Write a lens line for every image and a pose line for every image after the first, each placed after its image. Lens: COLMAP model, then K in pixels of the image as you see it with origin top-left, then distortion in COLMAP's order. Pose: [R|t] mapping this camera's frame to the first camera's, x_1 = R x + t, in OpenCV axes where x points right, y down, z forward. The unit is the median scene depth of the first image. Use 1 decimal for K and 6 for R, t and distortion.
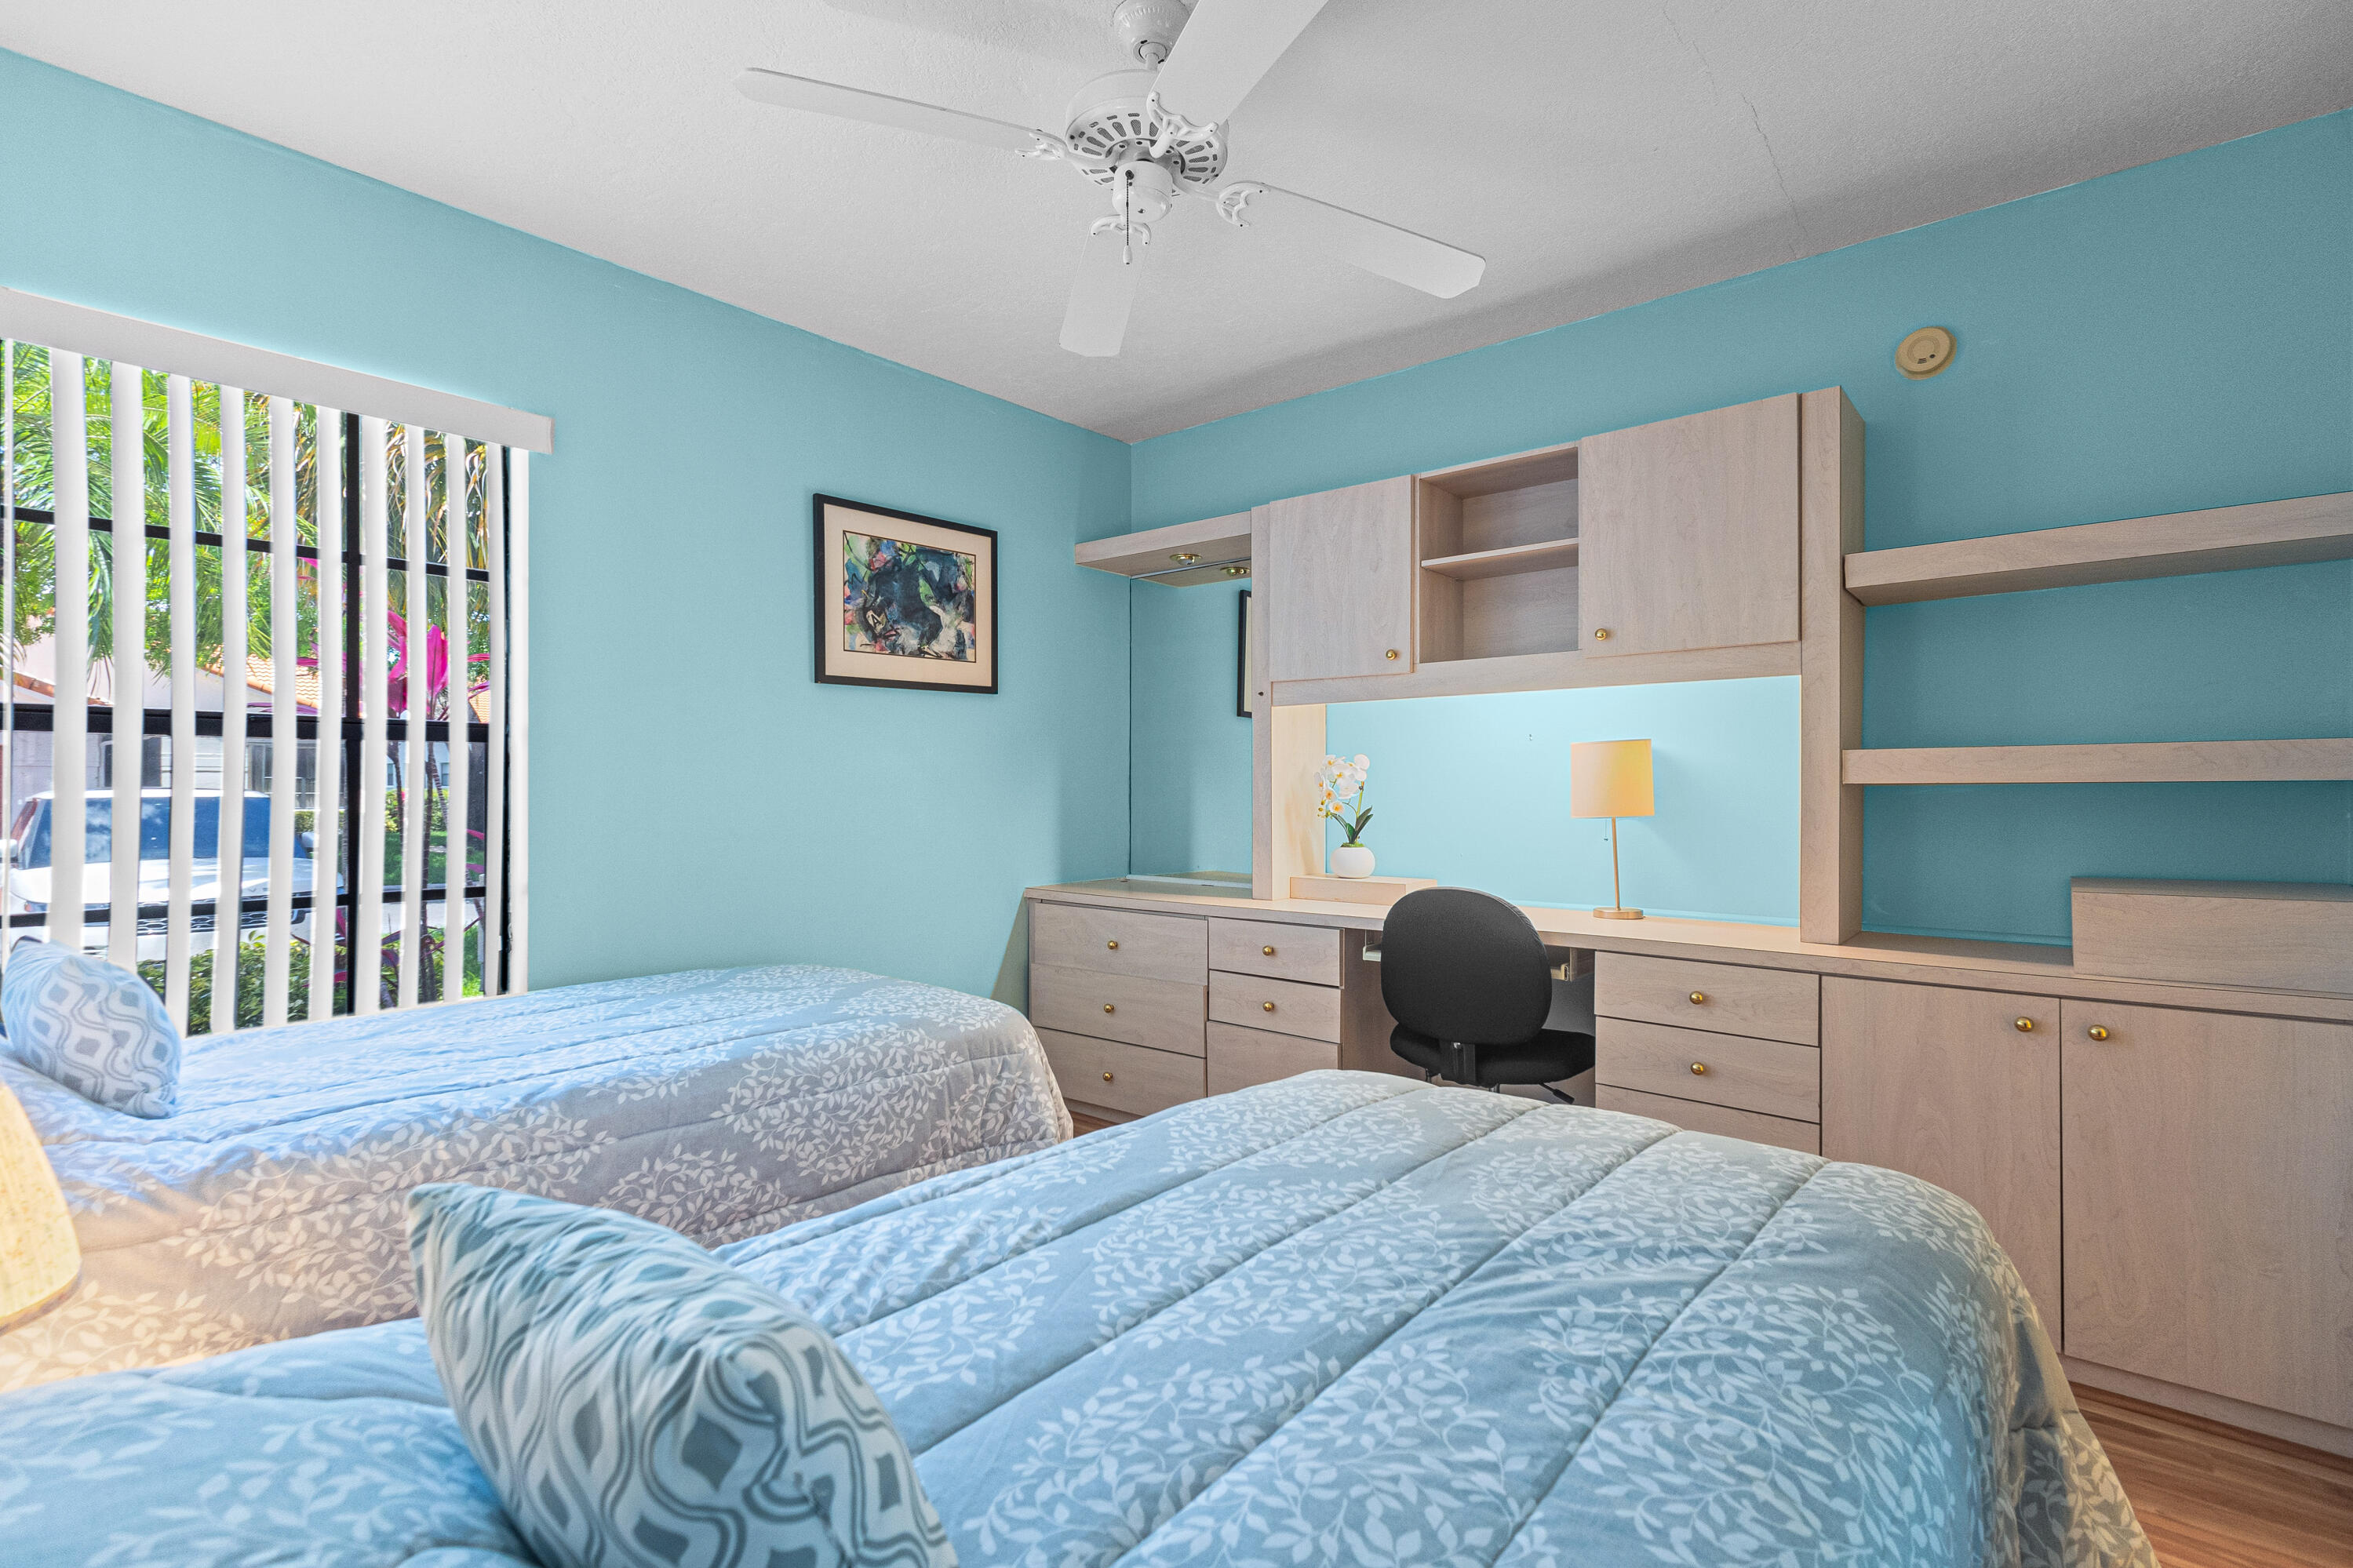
lens RADIAL K [[1083.4, 0, 1178.4], [0, 1083.4, 771.7], [0, 0, 1]] dist [-0.000693, 0.000878]
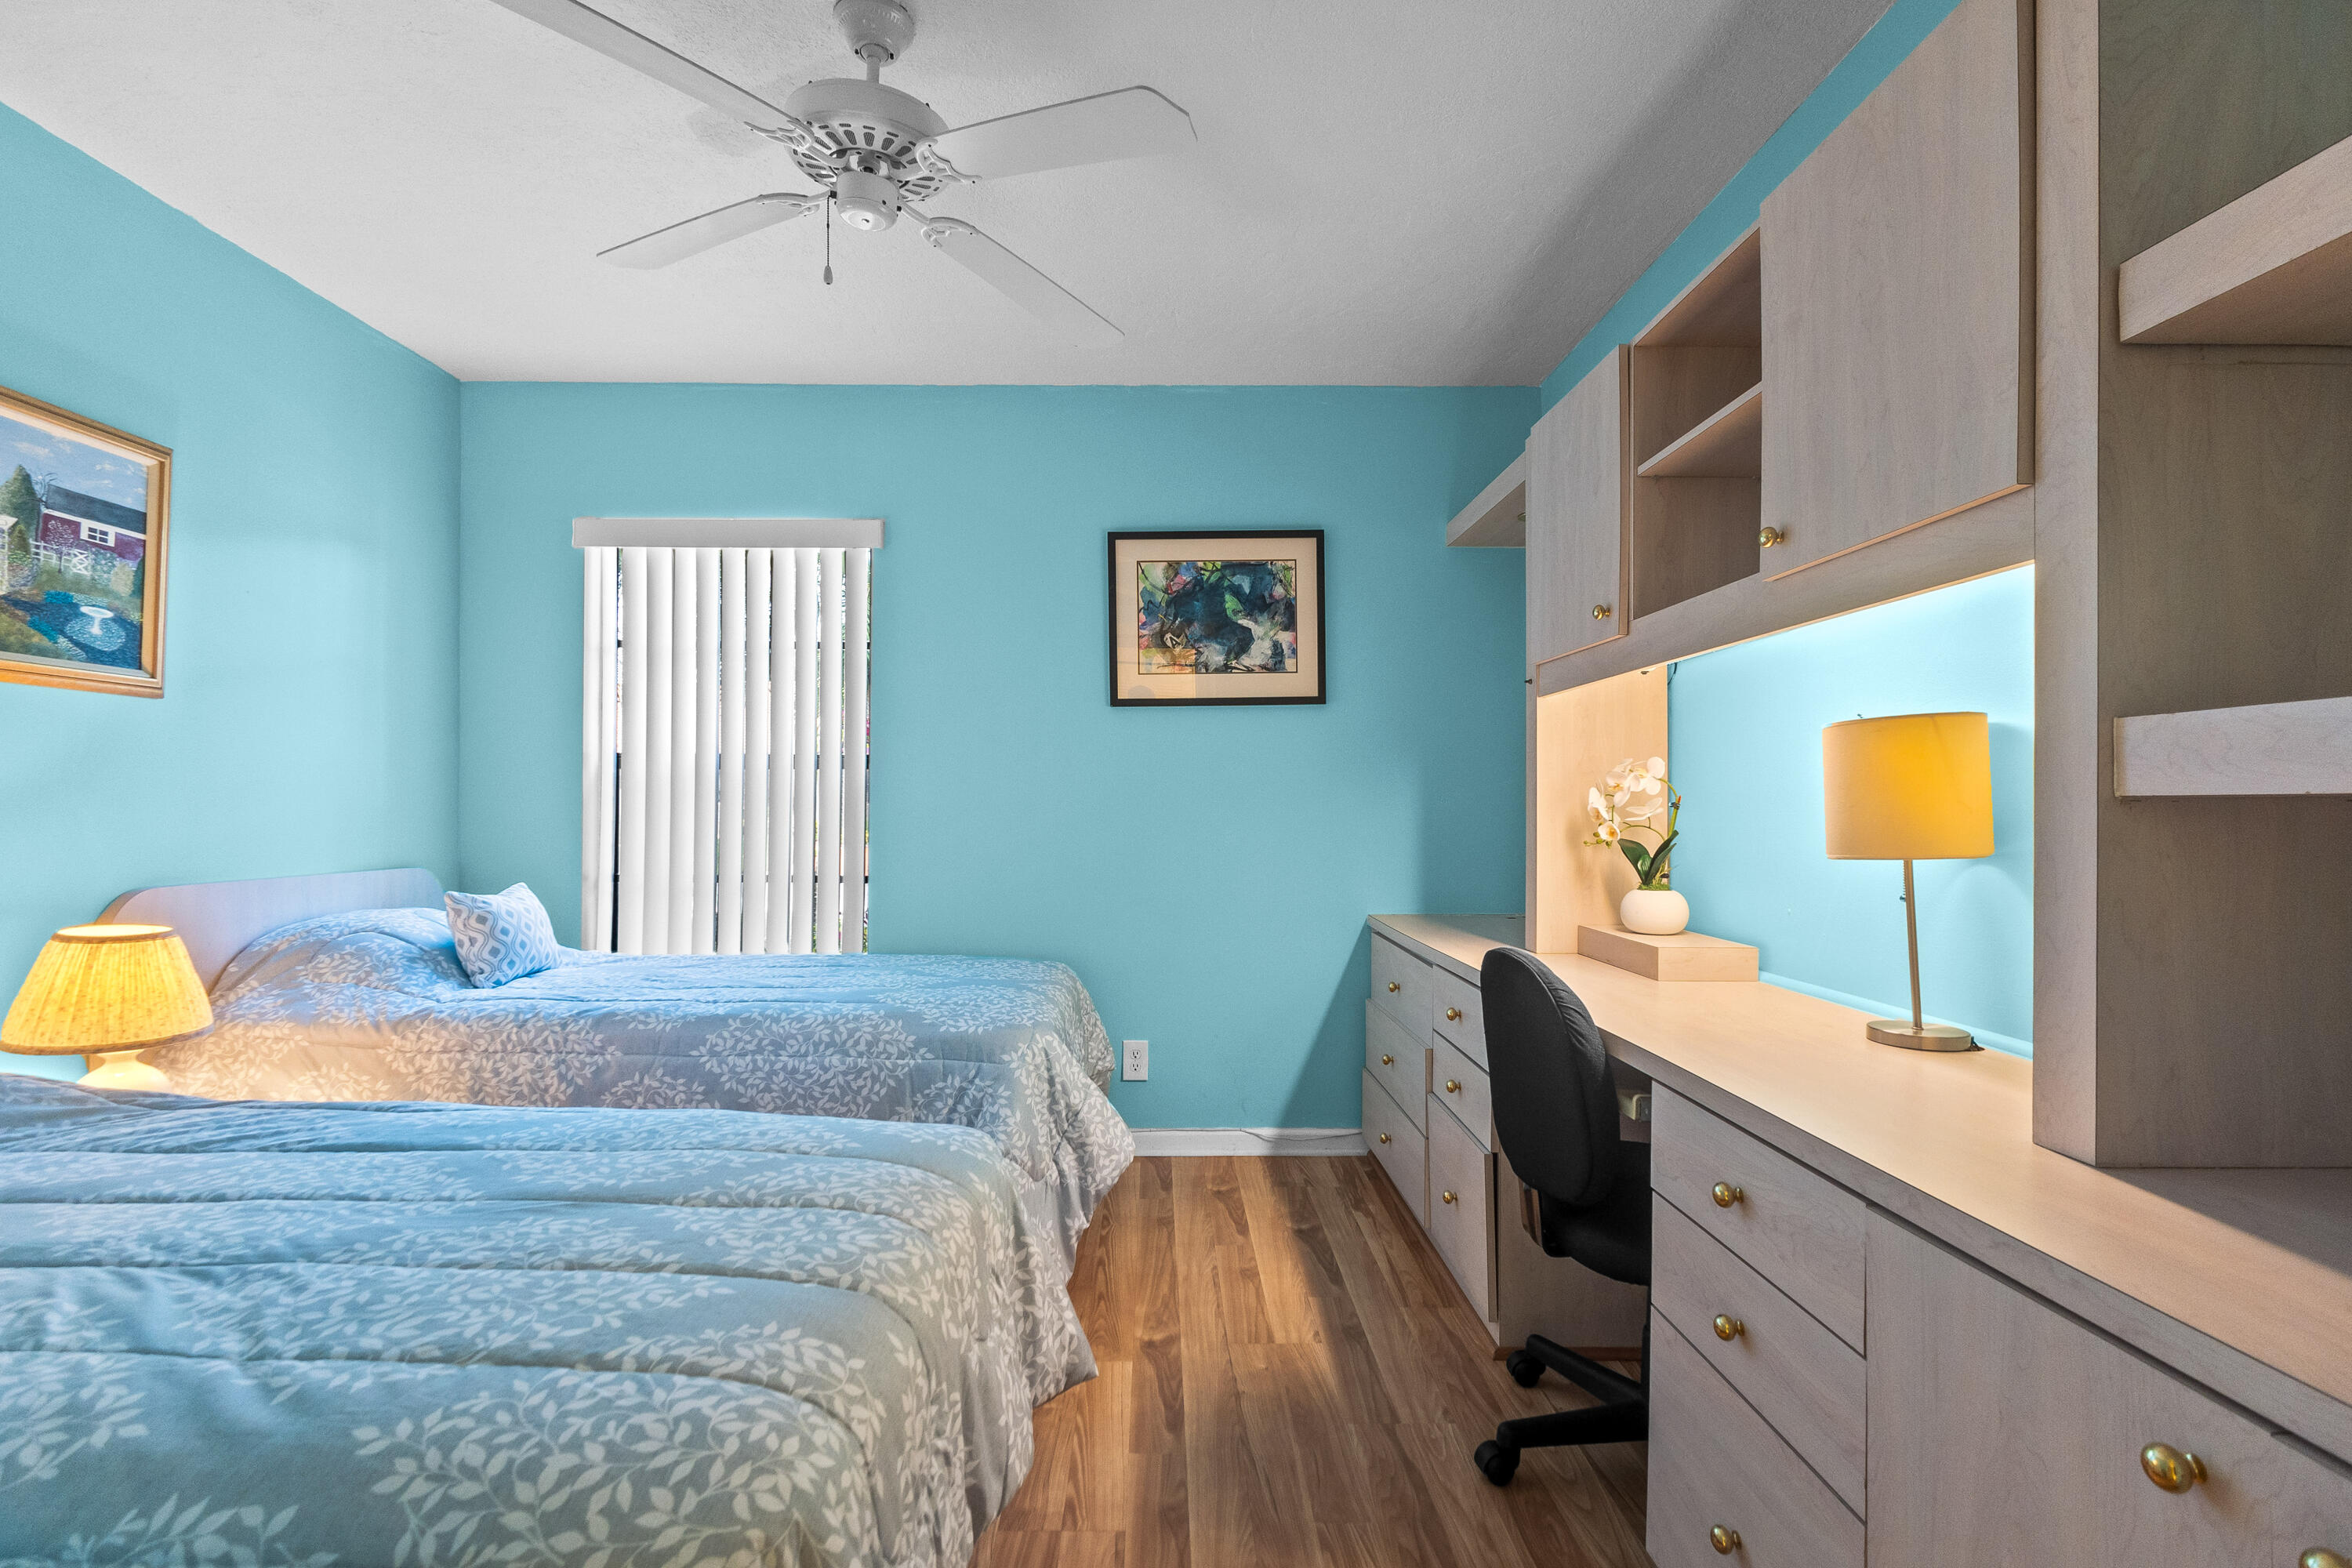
lens RADIAL K [[1100.8, 0, 1168.3], [0, 1100.8, 782.6], [0, 0, 1]] dist [0.003929, 0.000900]
pose [[0.649999, -0.012562, -0.759831, 0.797547], [0.006973, 0.999920, -0.010567, 0.009123], [0.759903, 0.001570, 0.650034, 0.482384]]
